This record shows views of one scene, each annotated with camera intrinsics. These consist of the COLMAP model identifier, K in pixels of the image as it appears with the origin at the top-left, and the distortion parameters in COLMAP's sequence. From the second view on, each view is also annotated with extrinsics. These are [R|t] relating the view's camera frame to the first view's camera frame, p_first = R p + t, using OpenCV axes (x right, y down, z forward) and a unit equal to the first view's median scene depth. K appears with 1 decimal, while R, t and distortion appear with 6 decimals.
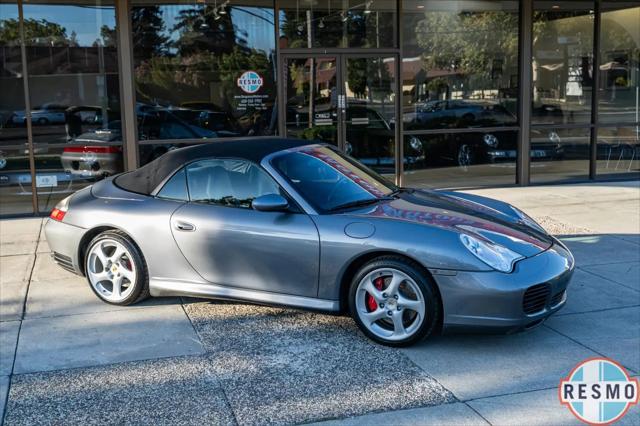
lens RADIAL K [[803.4, 0, 320.0], [0, 803.4, 213.0], [0, 0, 1]] dist [-0.006236, -0.018207]
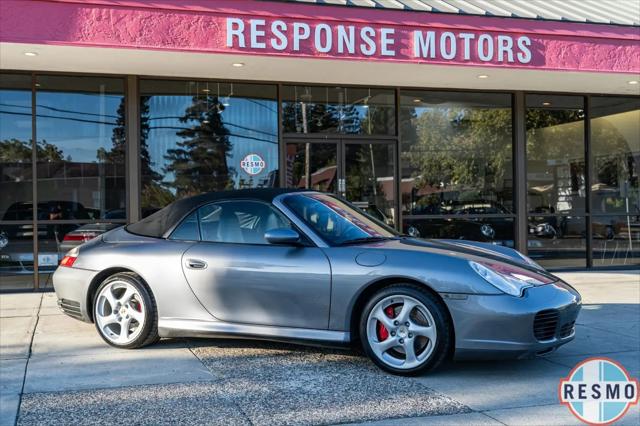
lens RADIAL K [[804.9, 0, 320.0], [0, 804.9, 213.0], [0, 0, 1]] dist [0.009230, -0.040348]
pose [[0.999918, 0.009242, 0.008885, -0.023606], [-0.007870, 0.989606, -0.143592, 0.105467], [-0.010120, 0.143510, 0.989597, -0.017515]]
